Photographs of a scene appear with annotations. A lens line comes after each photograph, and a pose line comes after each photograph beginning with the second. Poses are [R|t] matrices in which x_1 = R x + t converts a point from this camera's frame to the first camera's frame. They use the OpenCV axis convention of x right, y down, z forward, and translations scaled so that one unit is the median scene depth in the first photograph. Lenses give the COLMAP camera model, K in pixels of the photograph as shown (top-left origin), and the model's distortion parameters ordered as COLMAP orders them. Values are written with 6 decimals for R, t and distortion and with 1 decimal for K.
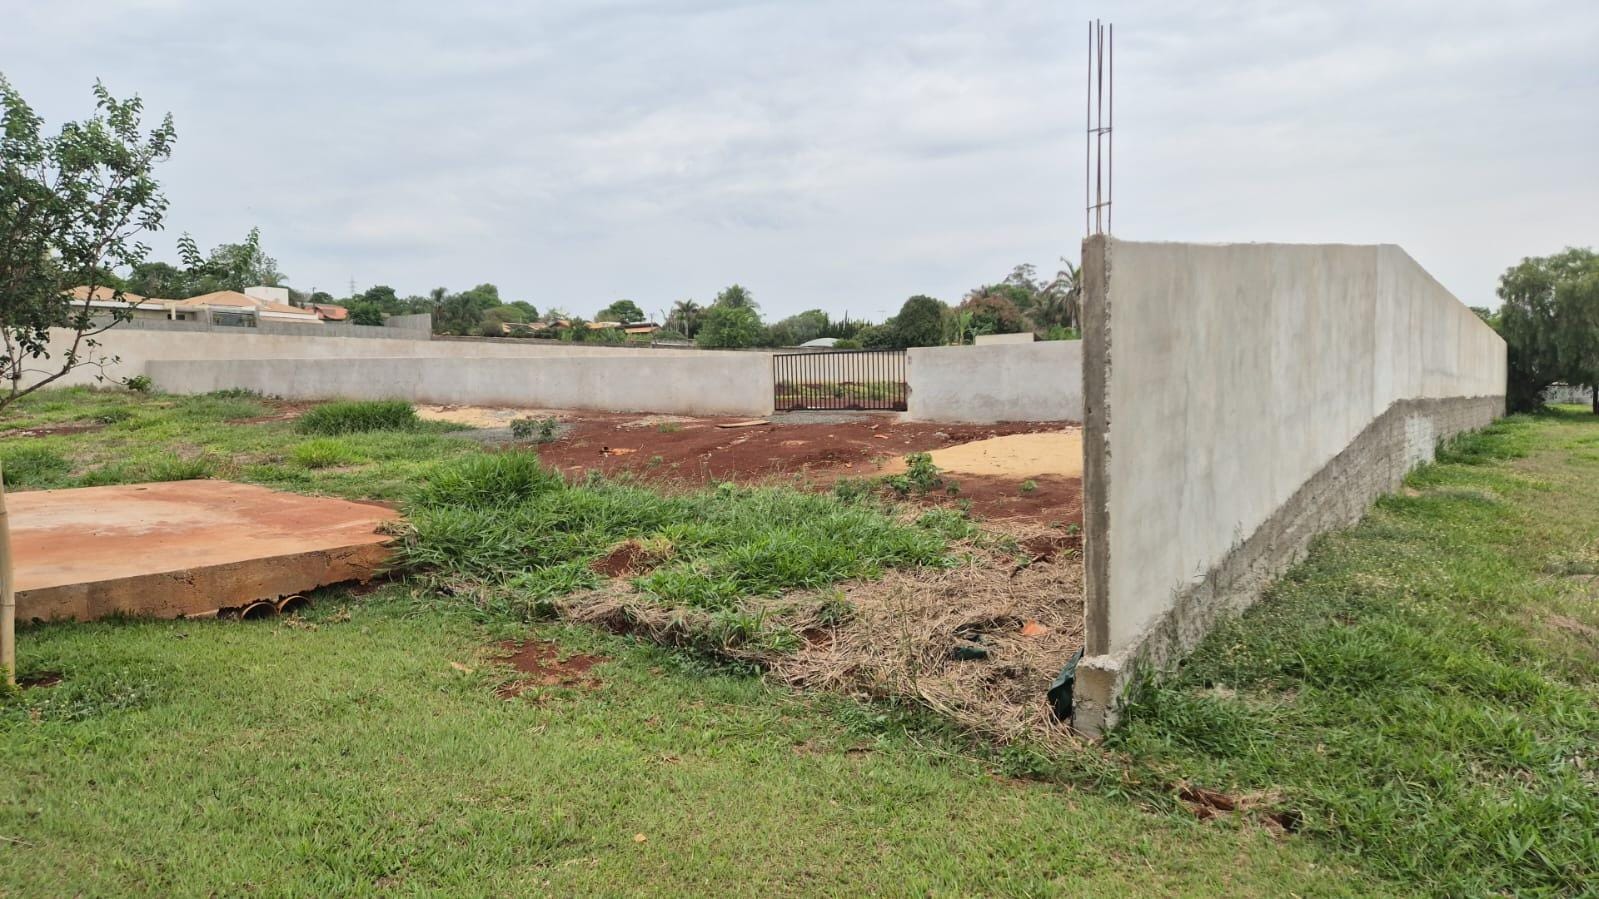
lens RADIAL K [[1059.6, 0, 807.9], [0, 1059.6, 466.1], [0, 0, 1]] dist [0.088920, -0.081415]
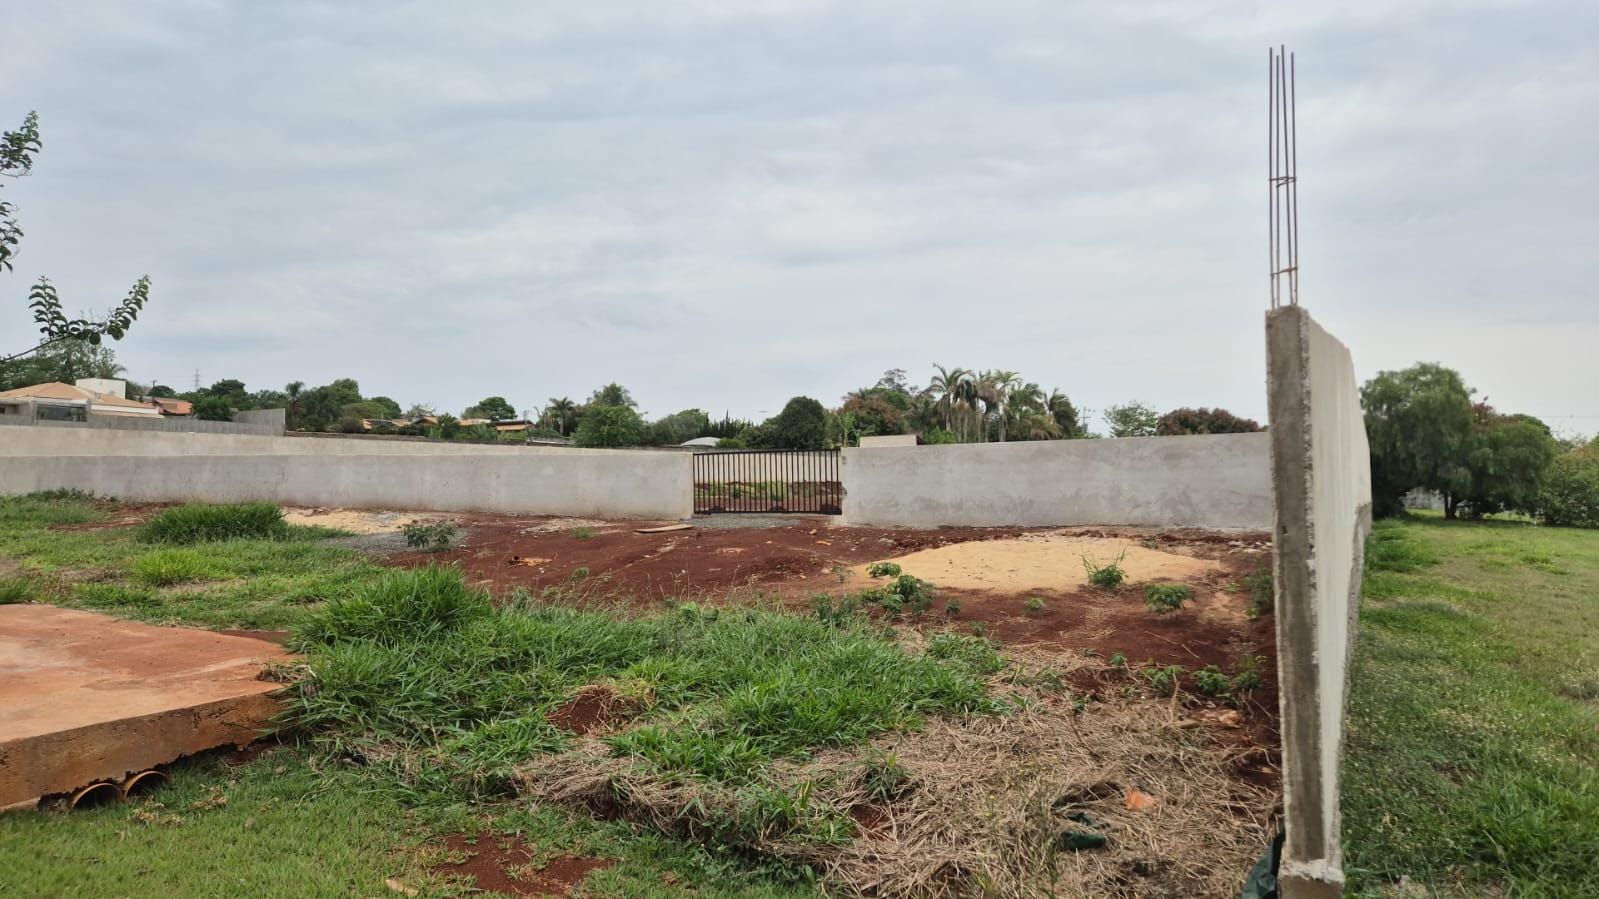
lens RADIAL K [[1059.6, 0, 808.5], [0, 1059.6, 444.5], [0, 0, 1]] dist [0.088920, -0.081415]
pose [[0.992797, 0.009492, 0.119428, -0.050736], [0.004152, 0.993531, -0.113485, -0.007939], [-0.119733, 0.113164, 0.986336, 0.079618]]
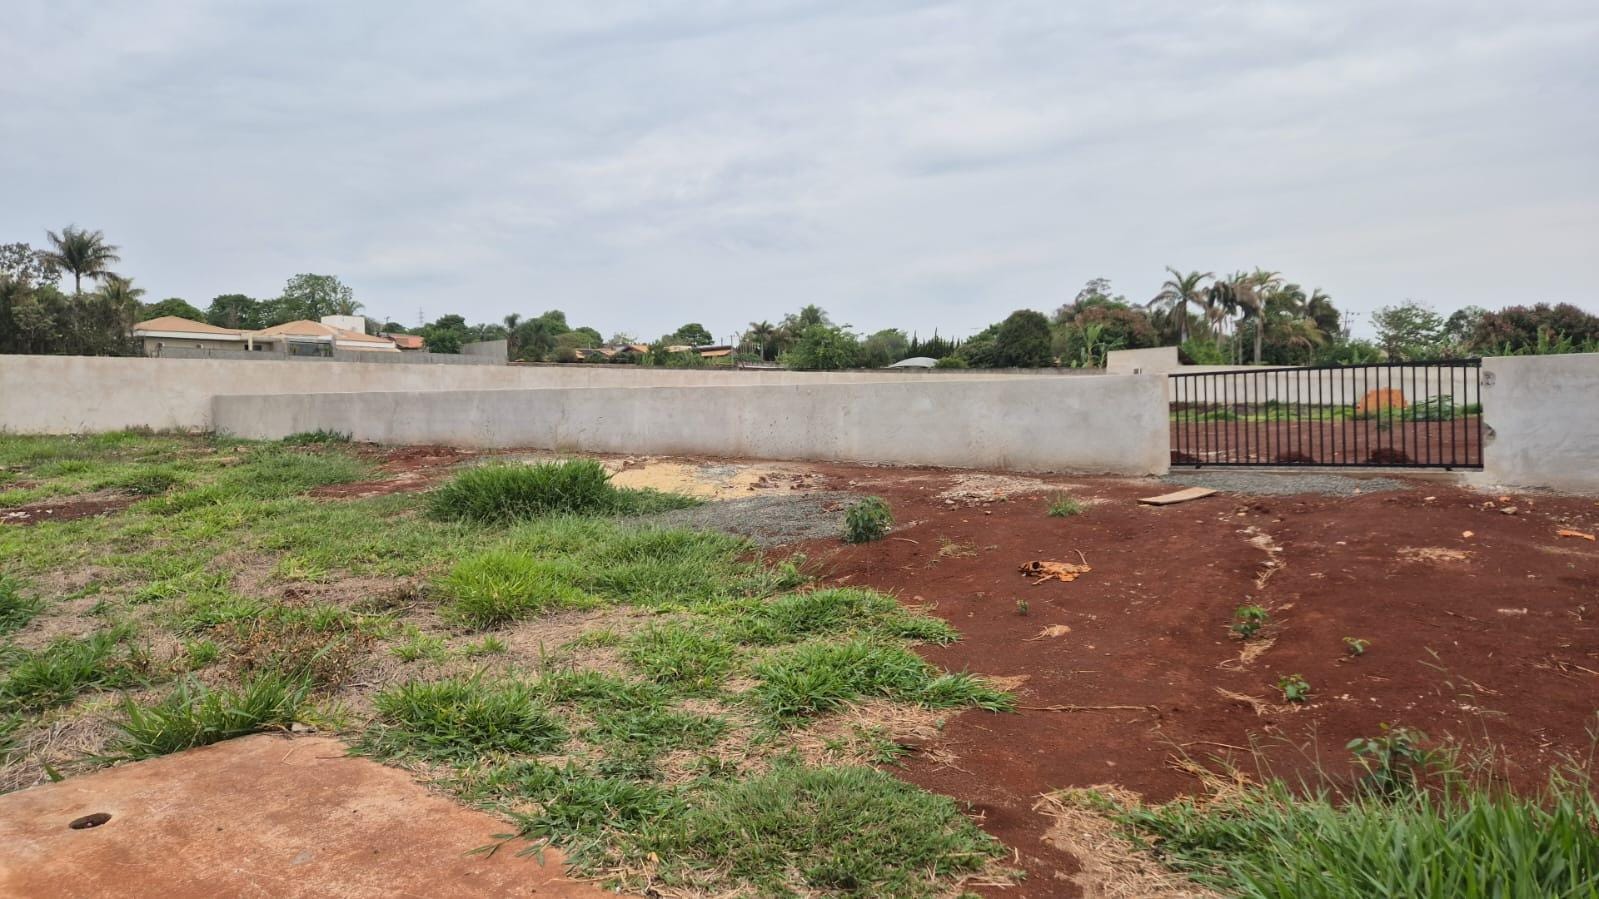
lens RADIAL K [[1059.6, 0, 794.0], [0, 1059.6, 453.0], [0, 0, 1]] dist [0.088920, -0.081415]
pose [[0.997908, -0.010749, -0.063743, -0.244919], [0.008679, 0.999429, -0.032662, -0.048911], [0.064057, 0.032041, 0.997432, 0.438045]]
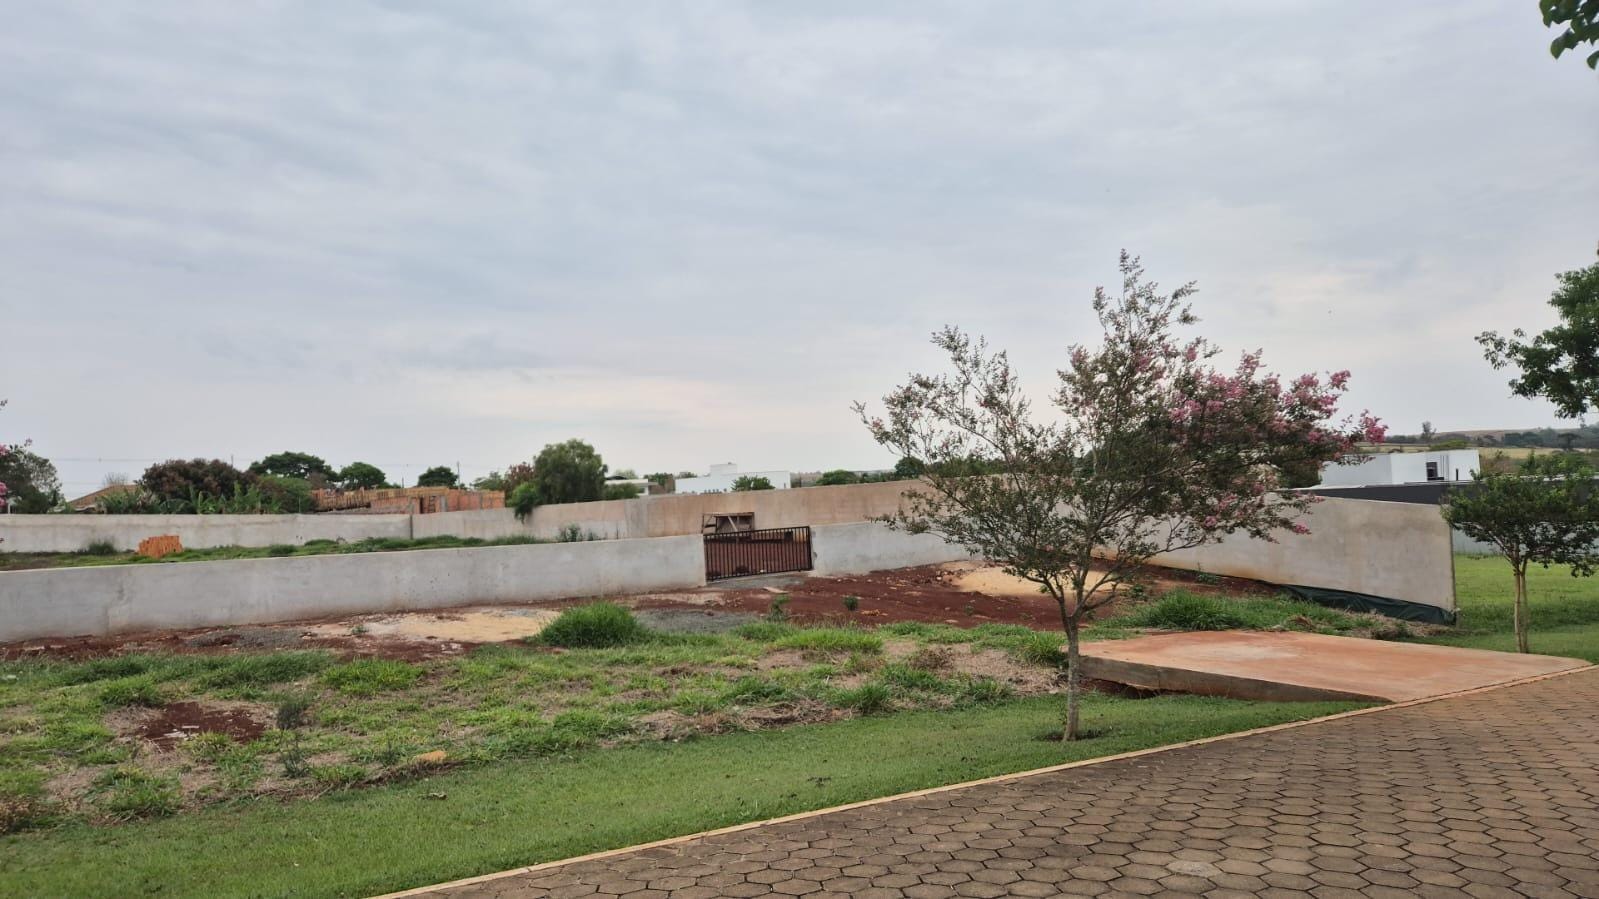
lens RADIAL K [[1056.9, 0, 805.2], [0, 1056.9, 436.1], [0, 0, 1]] dist [0.038247, -0.009267]
pose [[0.342248, 0.041570, 0.938690, -1.319976], [0.111660, 0.990142, -0.084560, -0.118690], [-0.932951, 0.133754, 0.334232, 0.554415]]
